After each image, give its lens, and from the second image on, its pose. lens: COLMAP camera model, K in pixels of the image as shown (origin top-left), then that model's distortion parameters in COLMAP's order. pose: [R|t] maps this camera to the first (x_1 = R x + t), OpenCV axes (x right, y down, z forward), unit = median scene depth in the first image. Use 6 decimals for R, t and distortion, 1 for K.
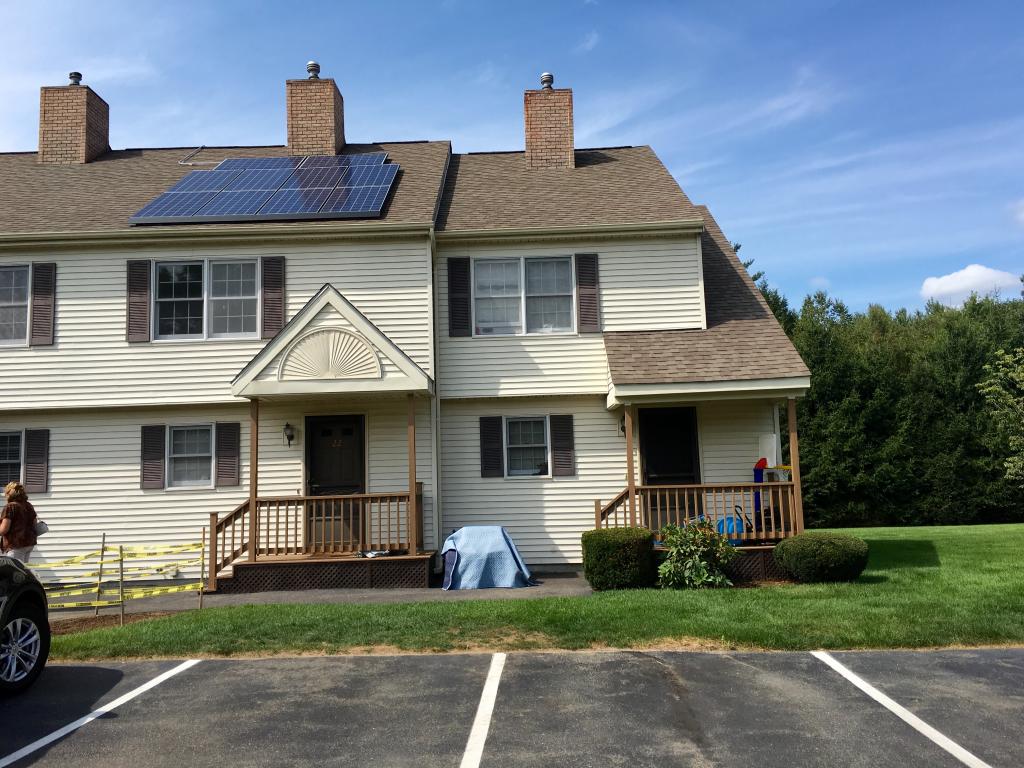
lens RADIAL K [[898.4, 0, 512.0], [0, 898.4, 384.0], [0, 0, 1]] dist [0.085408, -0.129643]
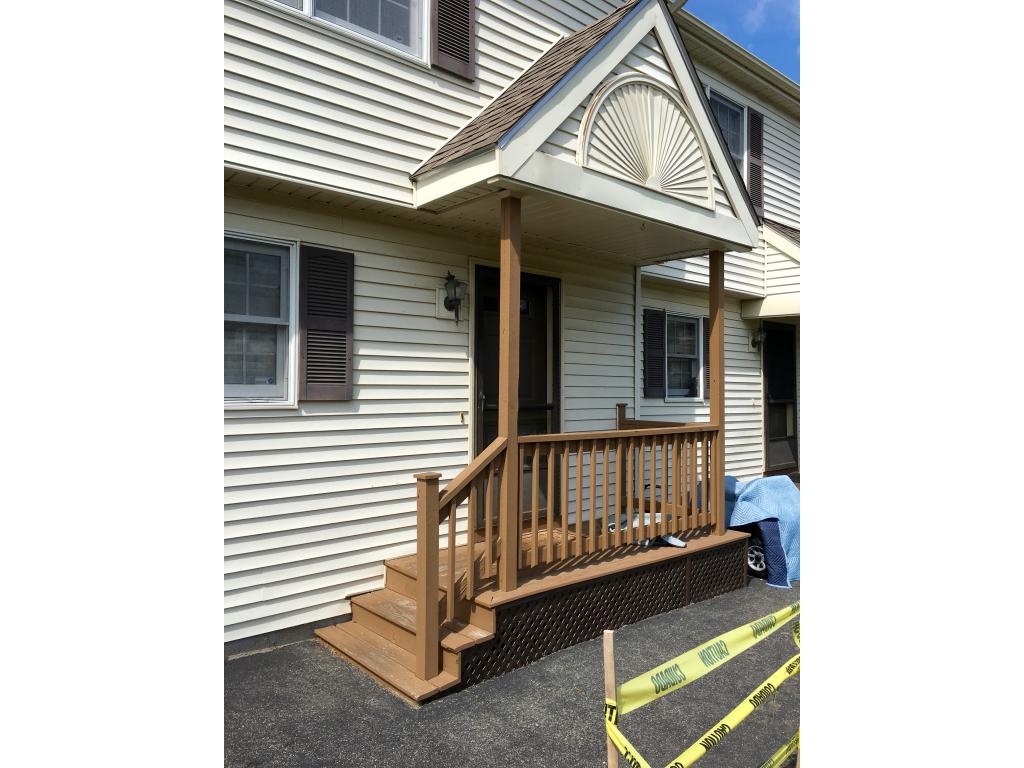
lens RADIAL K [[663.3, 0, 512.7], [0, 663.3, 382.3], [0, 0, 1]] dist [0.083892, -0.118124]
pose [[0.729489, 0.042700, 0.682659, -0.459274], [-0.102028, 0.993677, 0.046872, 0.080494], [-0.676340, -0.103843, 0.729233, 0.718835]]
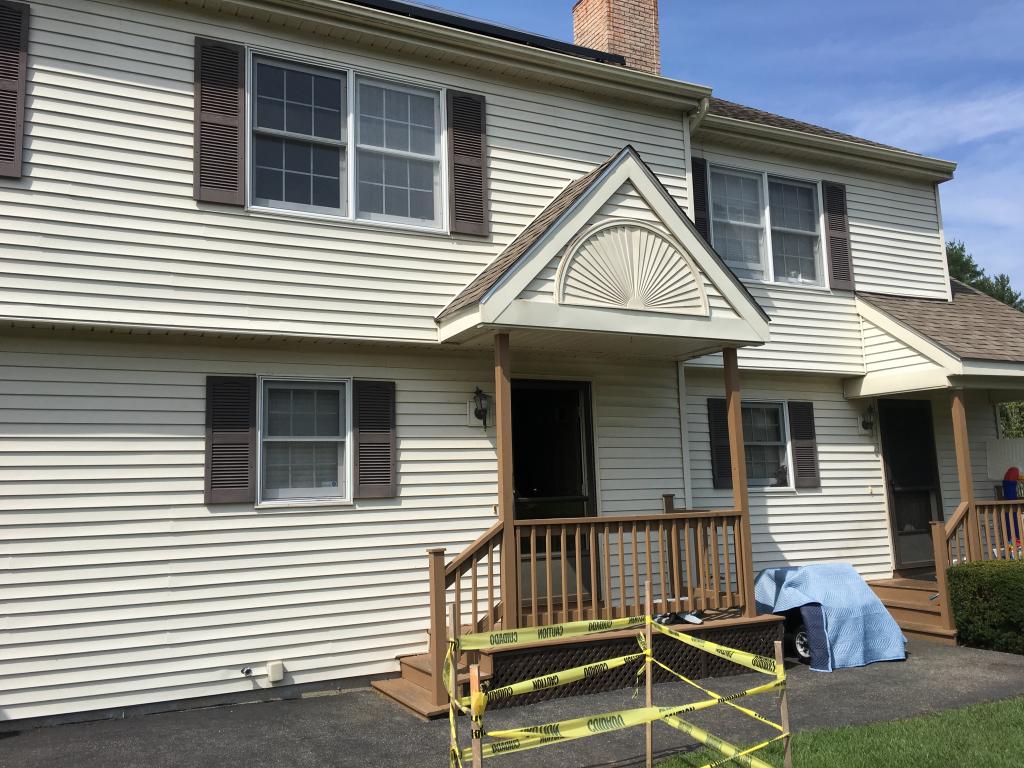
lens RADIAL K [[898.4, 0, 512.0], [0, 898.4, 384.0], [0, 0, 1]] dist [0.085408, -0.129643]
pose [[0.876895, 0.063646, 0.476450, -0.498920], [-0.046216, 0.997767, -0.048226, 0.067041], [-0.478455, 0.020269, 0.877878, 0.494926]]
